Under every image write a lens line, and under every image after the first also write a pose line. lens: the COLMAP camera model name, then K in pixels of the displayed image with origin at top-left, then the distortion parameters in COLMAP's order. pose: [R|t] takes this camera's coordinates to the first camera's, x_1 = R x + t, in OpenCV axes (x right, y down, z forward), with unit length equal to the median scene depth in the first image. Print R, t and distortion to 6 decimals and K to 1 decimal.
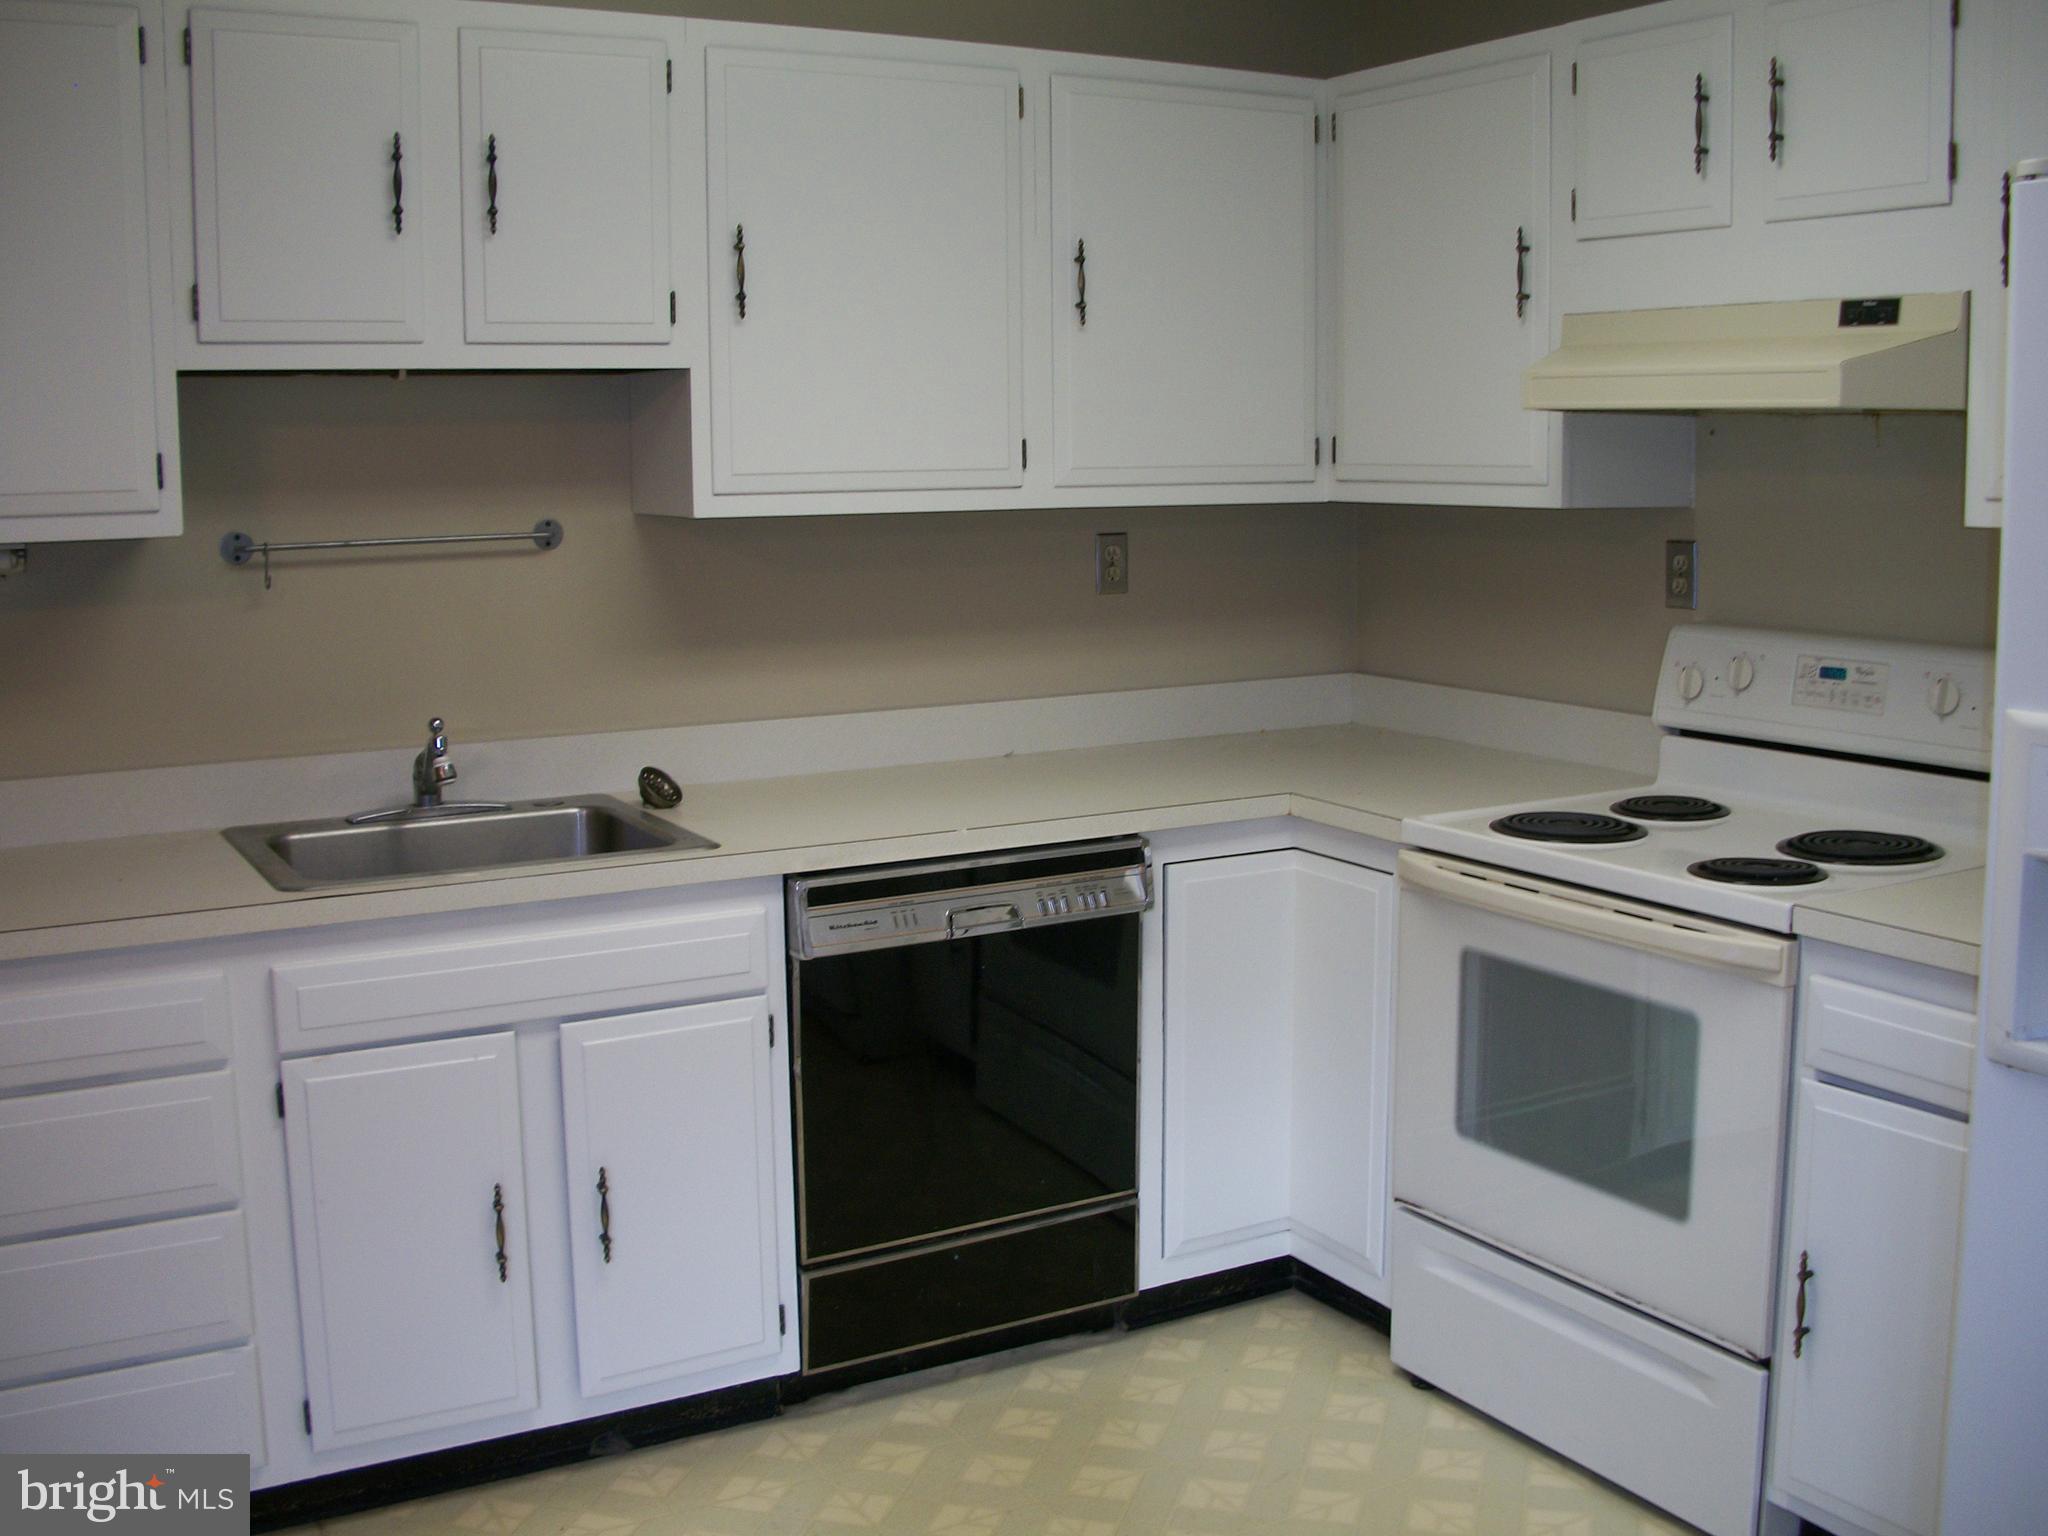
lens RADIAL K [[2150.9, 0, 1065.2], [0, 2150.9, 741.5], [0, 0, 1]] dist [-0.220510, 0.201422]
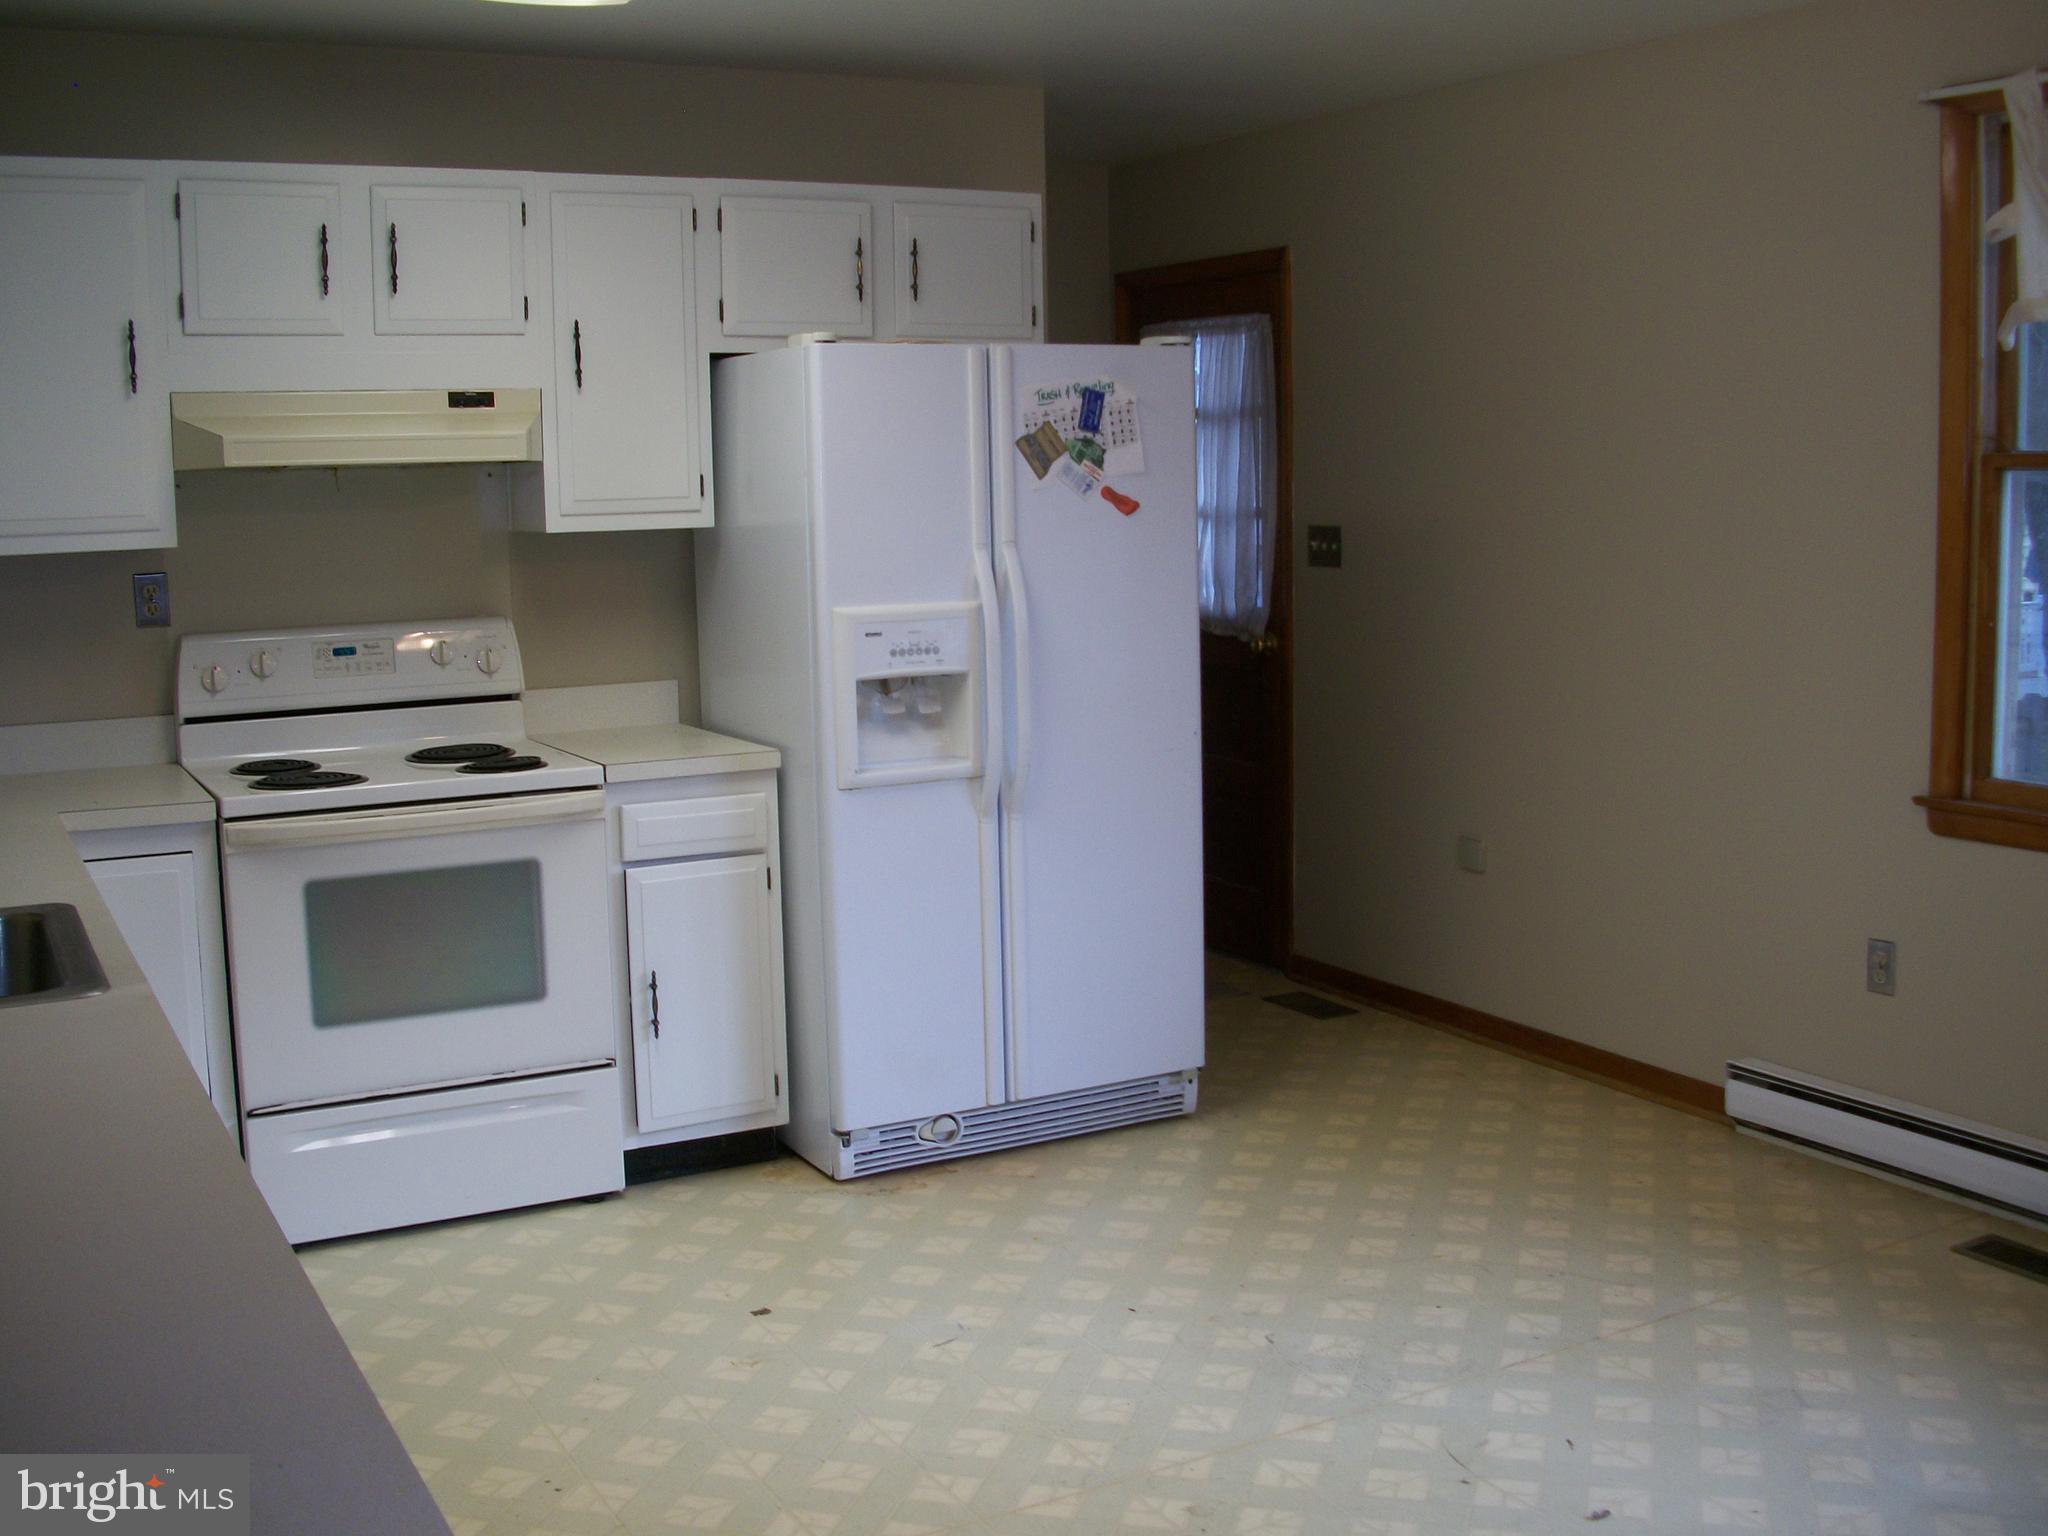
lens RADIAL K [[2150.9, 0, 1065.2], [0, 2150.9, 741.5], [0, 0, 1]] dist [-0.220510, 0.201422]
pose [[0.010619, -0.116628, 0.993119, -1.033068], [0.153684, 0.981565, 0.113628, -0.058811], [-0.988063, 0.151420, 0.028347, 0.485214]]
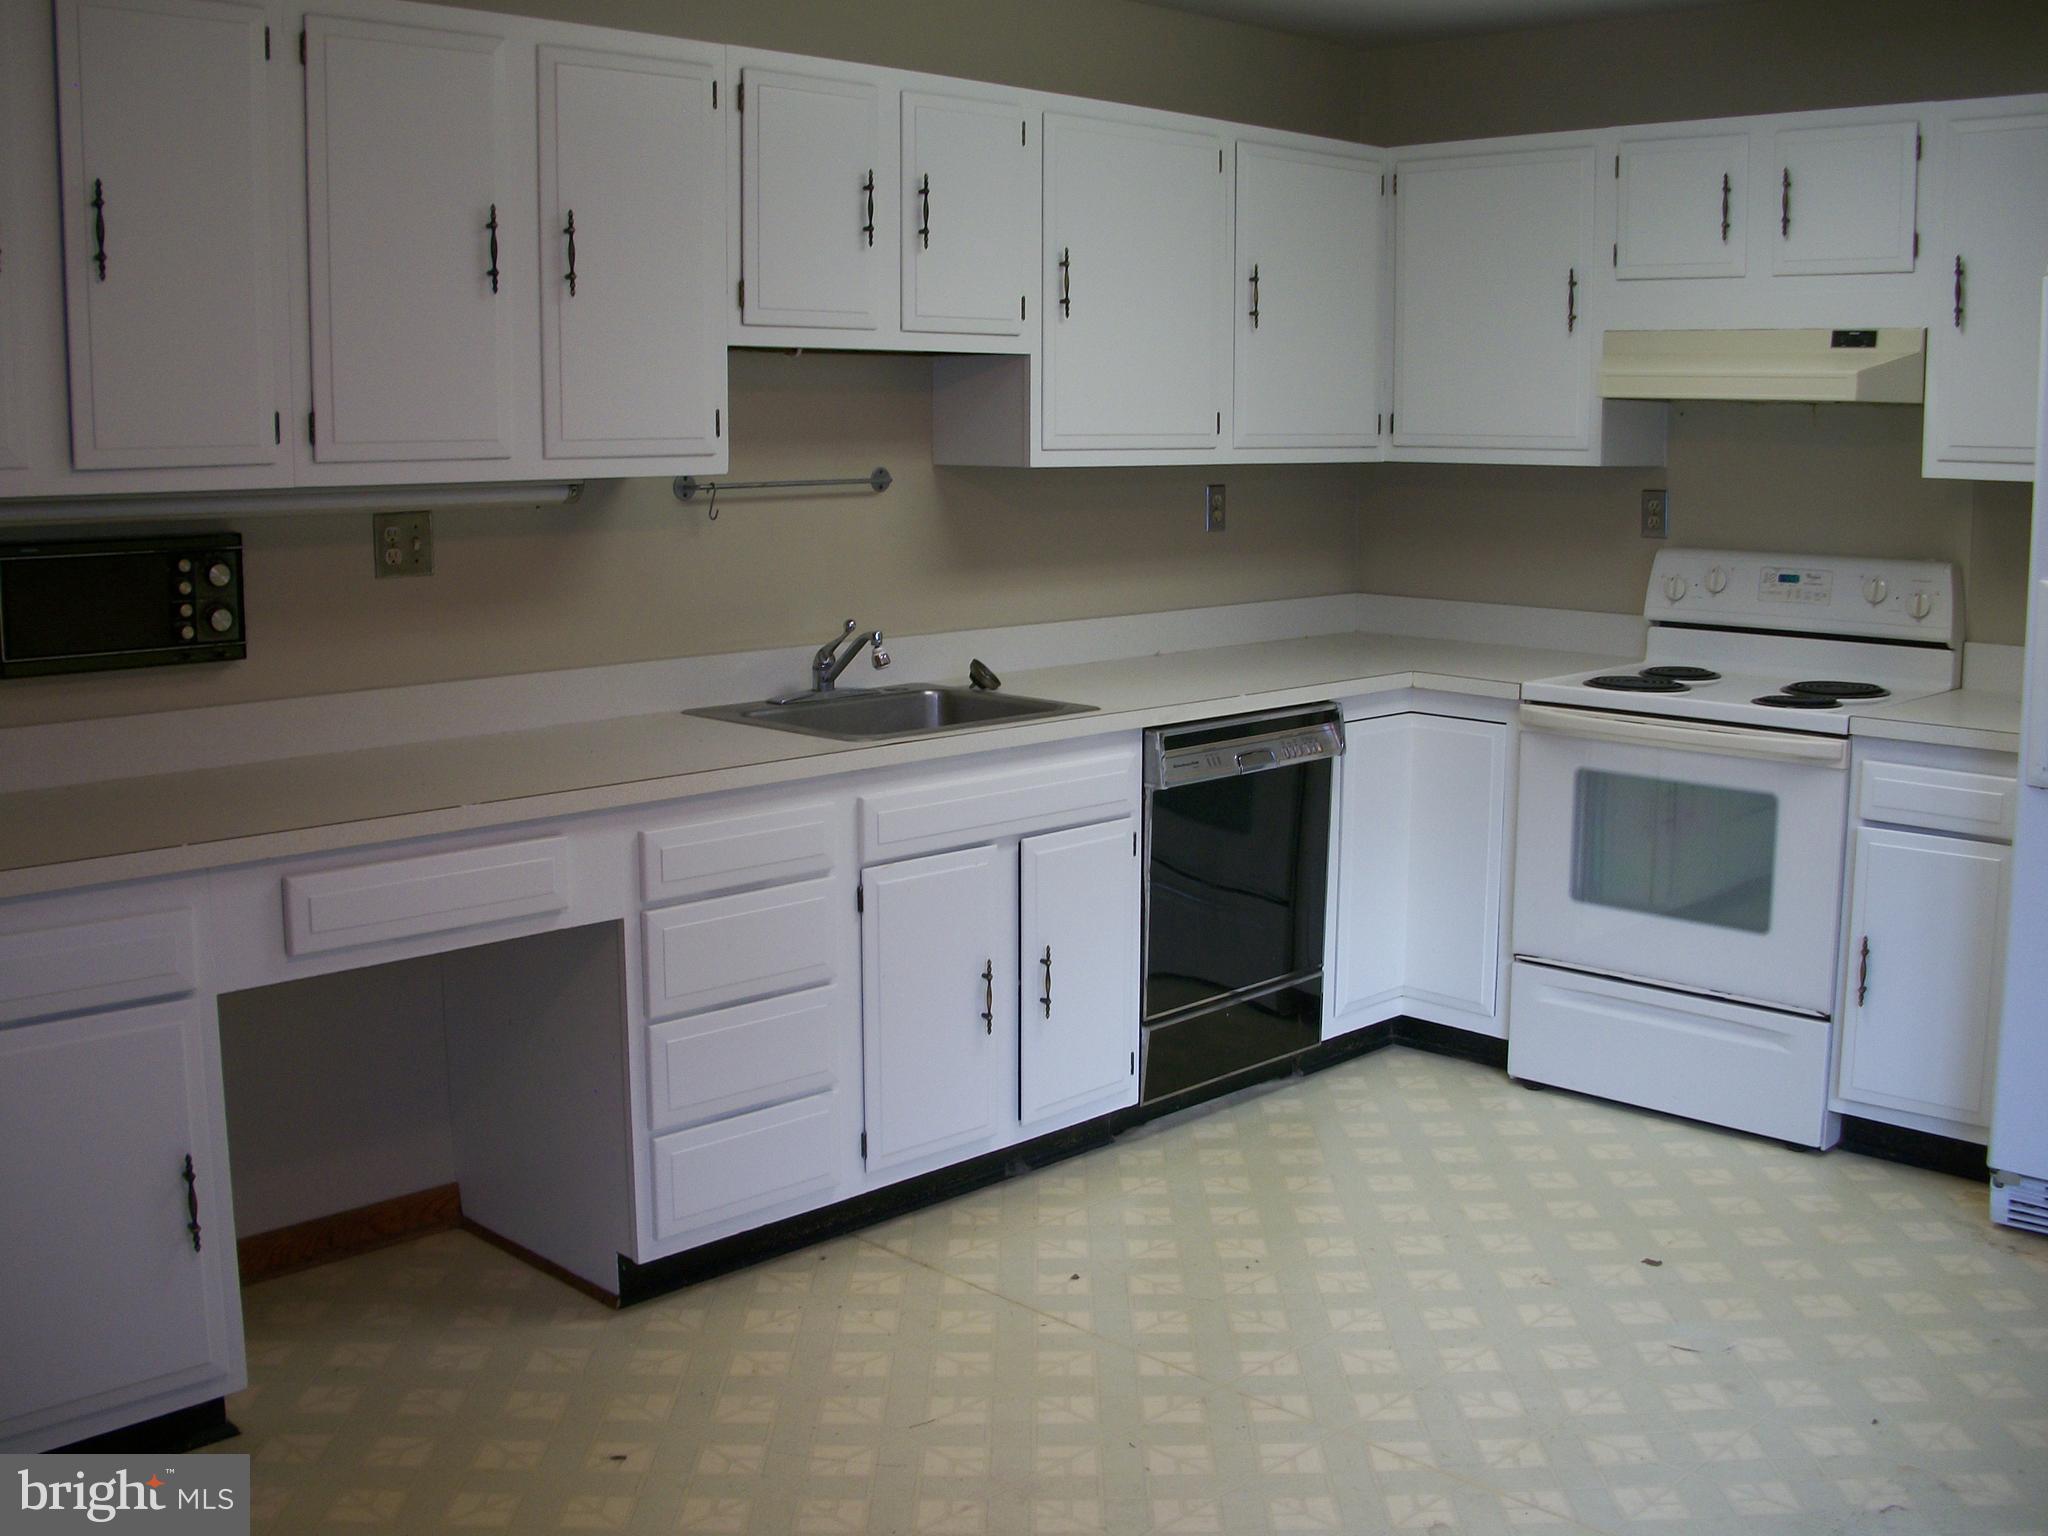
lens RADIAL K [[2150.9, 0, 1065.2], [0, 2150.9, 741.5], [0, 0, 1]] dist [-0.220510, 0.201422]
pose [[0.964883, -0.028987, 0.261078, -0.512725], [0.026049, 0.999552, 0.014707, 0.046999], [-0.261387, -0.007390, 0.965206, -0.295172]]
